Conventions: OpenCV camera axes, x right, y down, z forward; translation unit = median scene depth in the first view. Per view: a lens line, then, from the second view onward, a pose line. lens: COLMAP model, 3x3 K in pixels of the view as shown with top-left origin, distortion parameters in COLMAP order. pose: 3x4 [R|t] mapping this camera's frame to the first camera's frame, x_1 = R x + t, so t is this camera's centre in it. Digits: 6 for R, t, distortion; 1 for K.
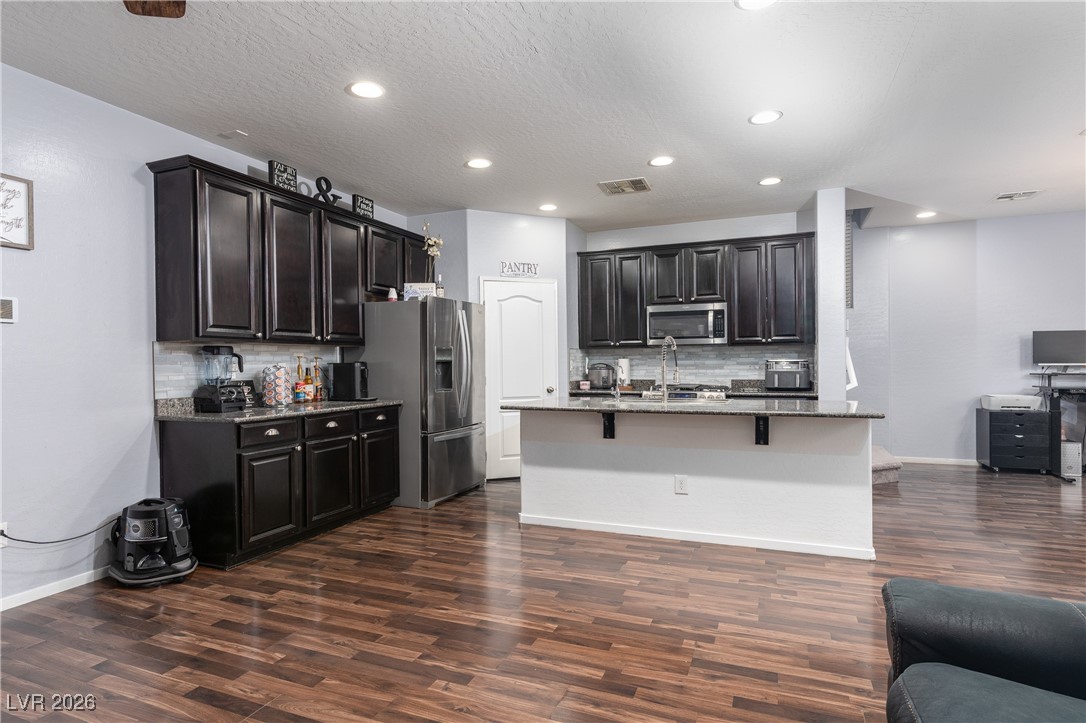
lens RADIAL K [[541.4, 0, 486.9], [0, 541.4, 360.2], [0, 0, 1]] dist [0.003952, -0.000039]
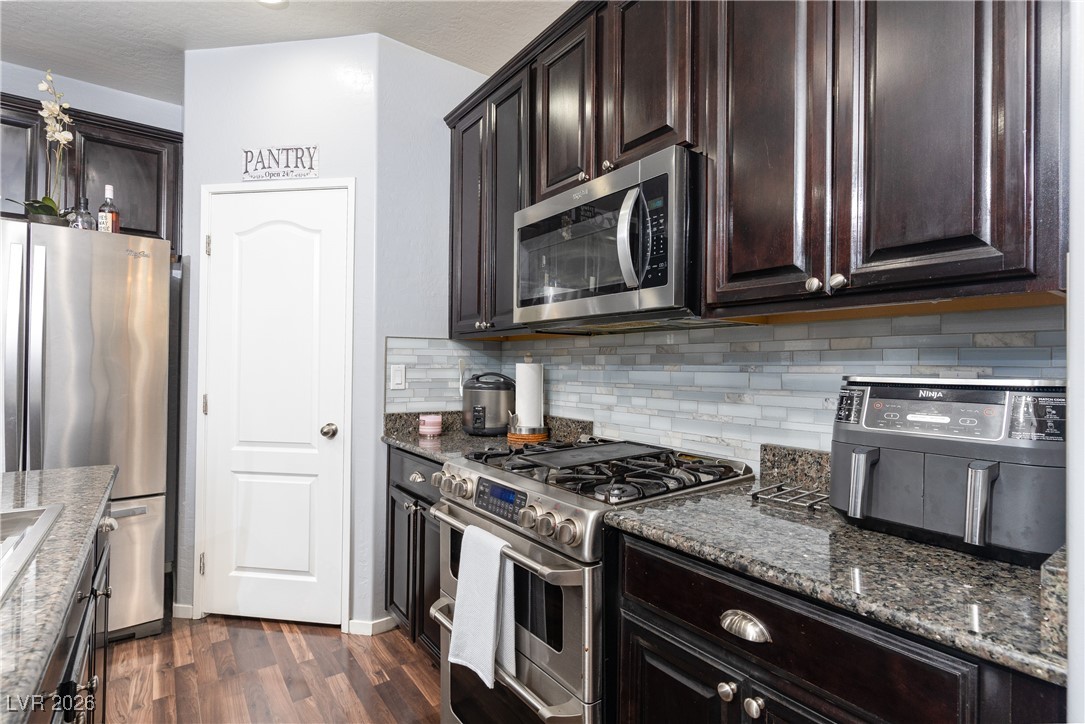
lens RADIAL K [[527.5, 0, 542.5], [0, 527.5, 362.0], [0, 0, 1]] dist [0.003352, 0.001526]
pose [[0.890927, 0.015385, -0.453887, 0.524454], [-0.018282, 0.999831, -0.001995, -0.003387], [0.453779, 0.010076, 0.891057, 0.787942]]
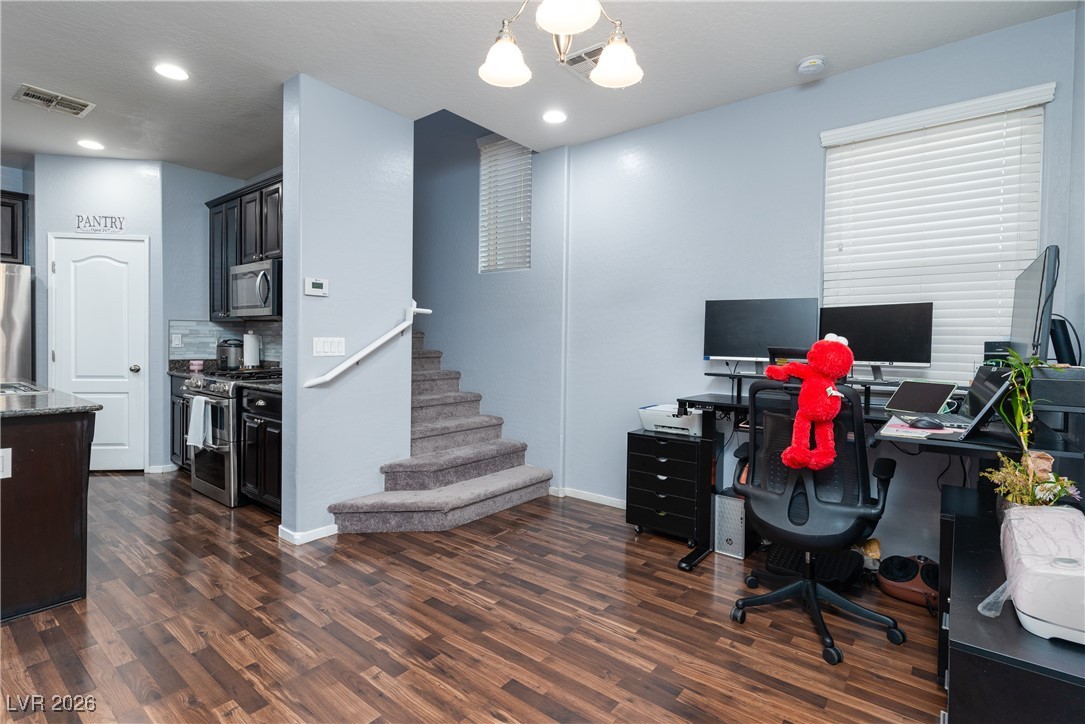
lens RADIAL K [[499.9, 0, 540.6], [0, 499.9, 351.3], [0, 0, 1]] dist [0.000349, 0.000050]
pose [[0.981016, 0.028193, -0.191866, 0.973084], [-0.024060, 0.999426, 0.023839, -0.006284], [0.192428, -0.018771, 0.981132, 0.427497]]
